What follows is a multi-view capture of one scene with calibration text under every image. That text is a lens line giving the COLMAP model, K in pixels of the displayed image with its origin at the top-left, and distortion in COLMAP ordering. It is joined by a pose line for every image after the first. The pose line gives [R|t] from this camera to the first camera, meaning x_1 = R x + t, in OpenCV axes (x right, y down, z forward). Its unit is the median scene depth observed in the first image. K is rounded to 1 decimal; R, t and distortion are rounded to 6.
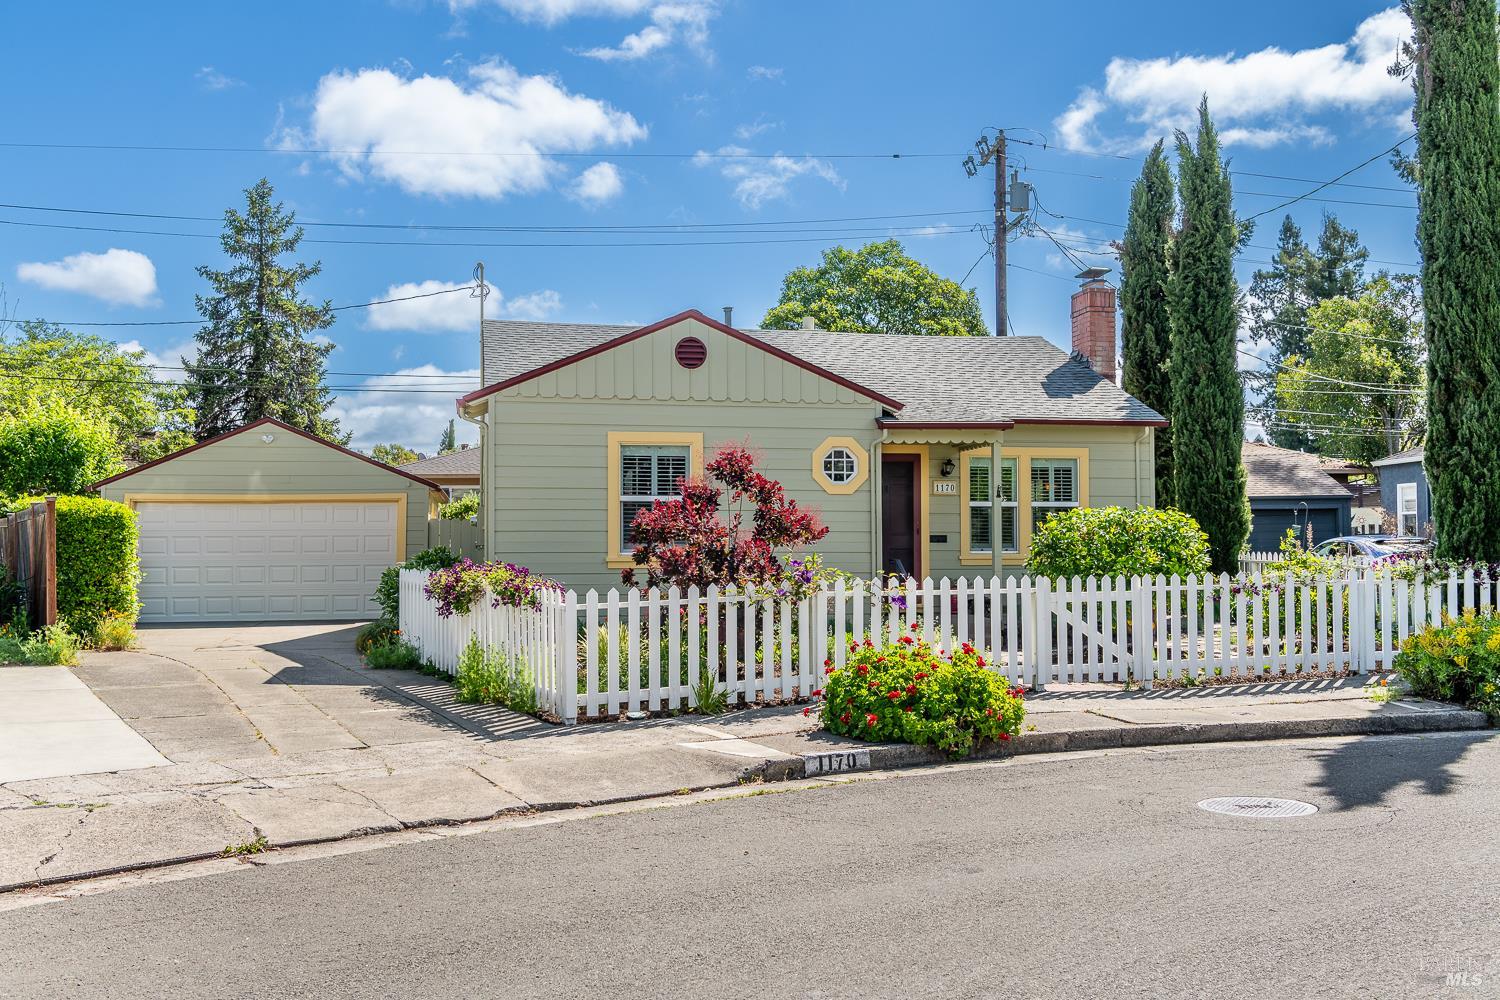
lens RADIAL K [[1396.2, 0, 750.0], [0, 1396.2, 500.0], [0, 0, 1]] dist [-0.010630, -0.014029]
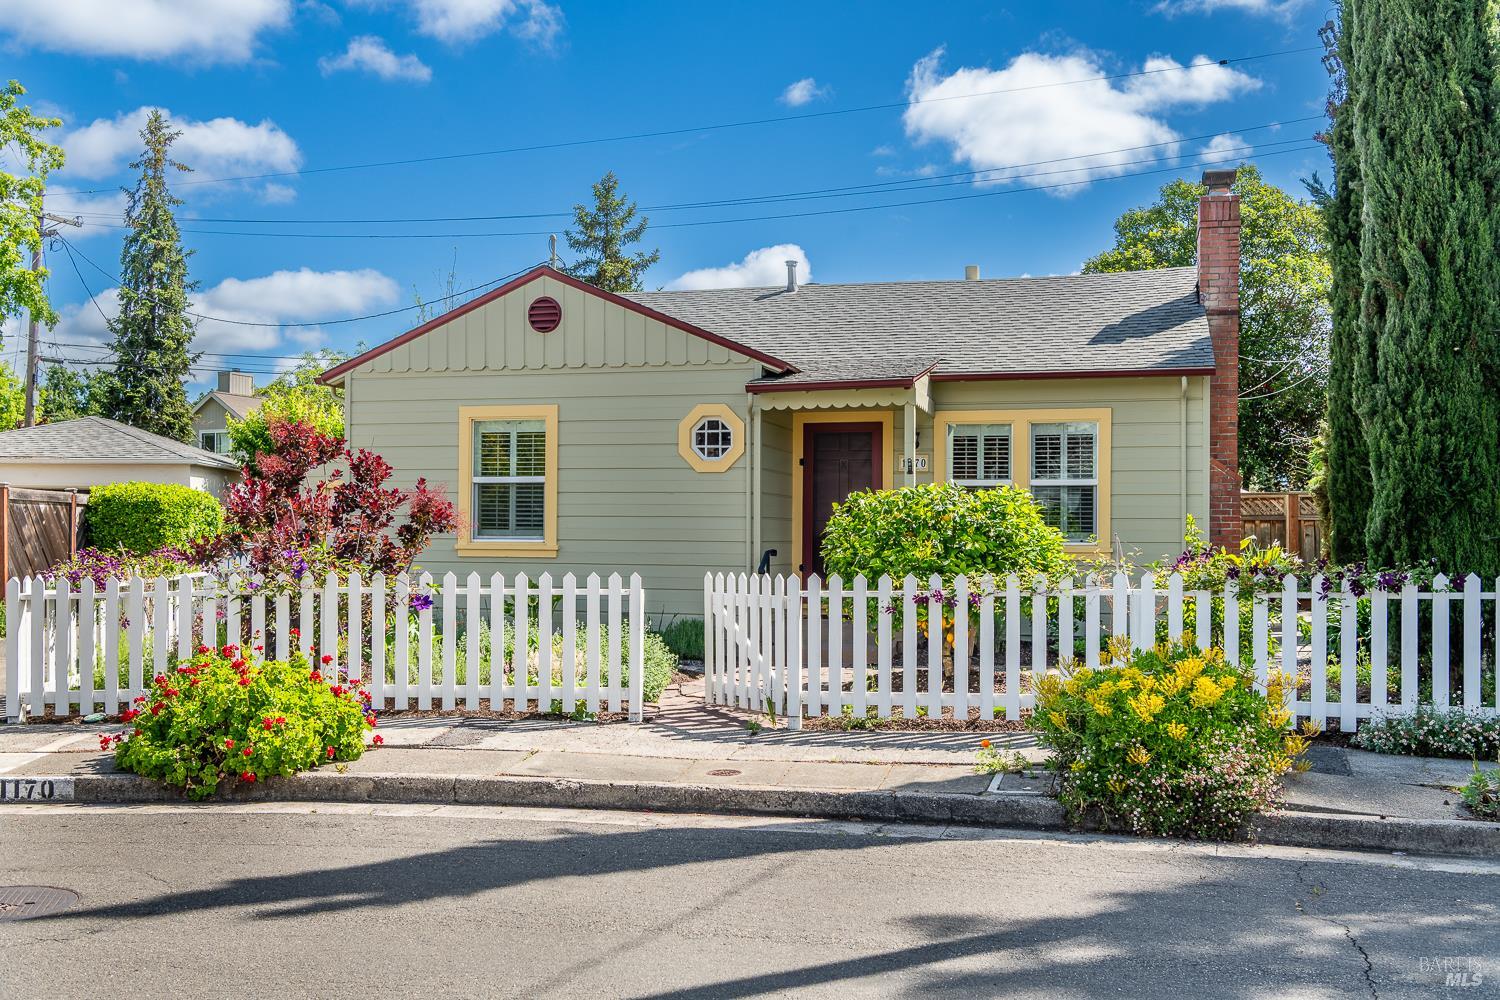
lens RADIAL K [[1424.1, 0, 750.0], [0, 1424.1, 500.0], [0, 0, 1]] dist [-0.005293, 0.009222]
pose [[0.892088, -0.004066, -0.451843, 0.549961], [0.008269, 0.999939, 0.007328, 0.007458], [0.451785, -0.010273, 0.892068, 0.286283]]
